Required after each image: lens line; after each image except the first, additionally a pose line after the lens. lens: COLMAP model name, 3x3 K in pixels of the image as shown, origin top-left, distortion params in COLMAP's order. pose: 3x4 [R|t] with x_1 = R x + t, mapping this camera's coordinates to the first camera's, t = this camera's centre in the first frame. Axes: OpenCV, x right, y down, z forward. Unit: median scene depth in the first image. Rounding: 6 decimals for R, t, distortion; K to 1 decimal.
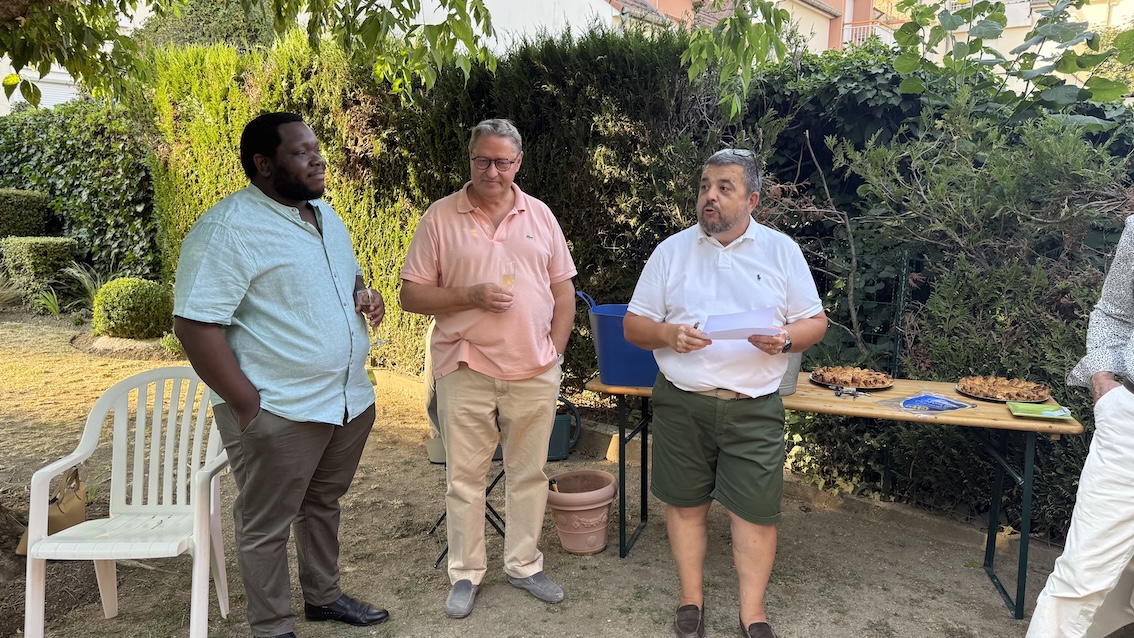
lens RADIAL K [[803.3, 0, 569.0], [0, 803.3, 322.2], [0, 0, 1]] dist [0.055755, -0.070651]
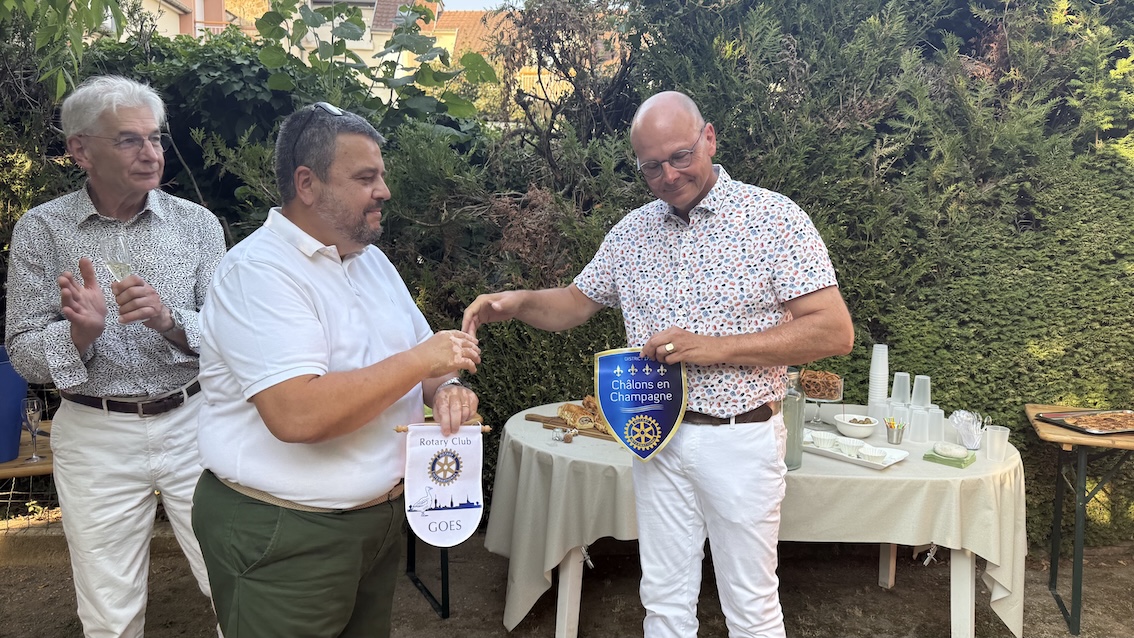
lens RADIAL K [[803.3, 0, 572.3], [0, 803.3, 313.7], [0, 0, 1]] dist [0.055755, -0.070651]
pose [[0.741301, -0.087806, 0.665404, 0.026828], [0.100136, 0.994778, 0.019712, -0.011336], [-0.663660, 0.052018, 0.746223, 0.097852]]
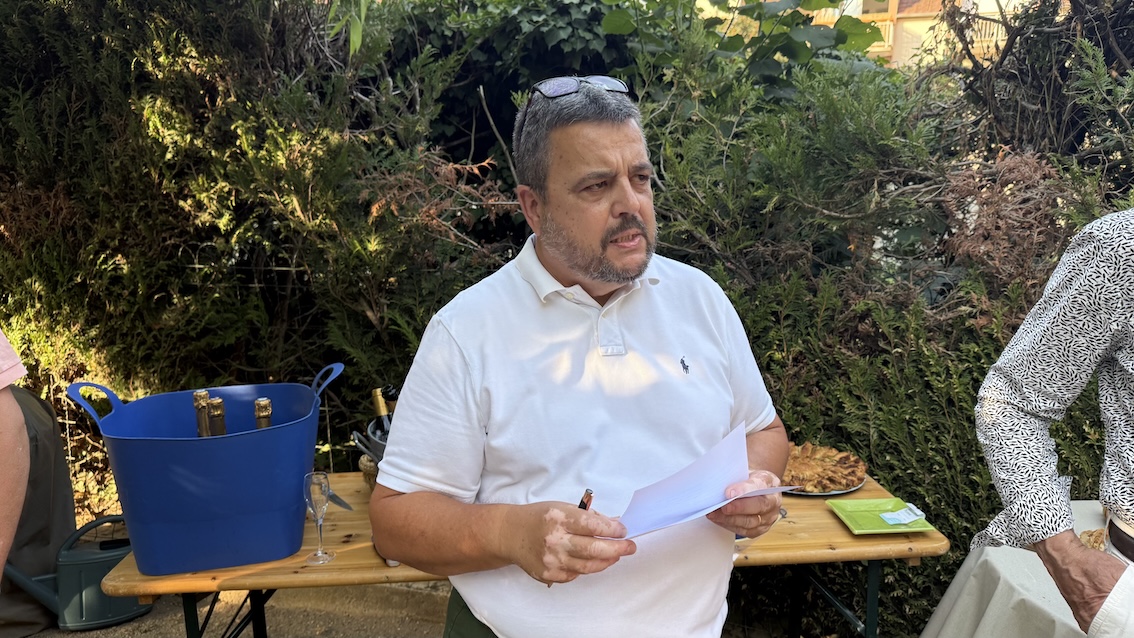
lens RADIAL K [[803.3, 0, 568.8], [0, 803.3, 323.5], [0, 0, 1]] dist [0.055755, -0.070651]
pose [[0.918182, -0.084068, 0.387136, 0.087400], [0.073427, 0.996406, 0.042225, -0.063374], [-0.389295, -0.010344, 0.921055, 0.370238]]
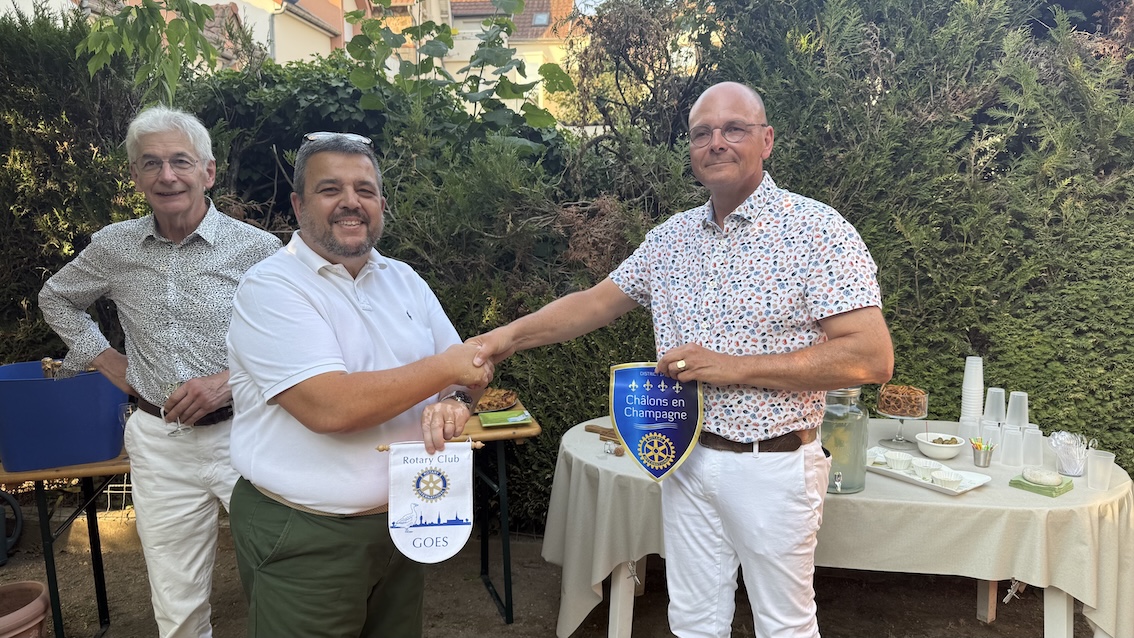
lens RADIAL K [[803.3, 0, 562.1], [0, 803.3, 325.1], [0, 0, 1]] dist [0.055755, -0.070651]
pose [[0.850890, -0.097417, 0.516233, 0.089485], [0.105669, 0.994310, 0.013464, -0.012338], [-0.514607, 0.043093, 0.856343, 0.058394]]
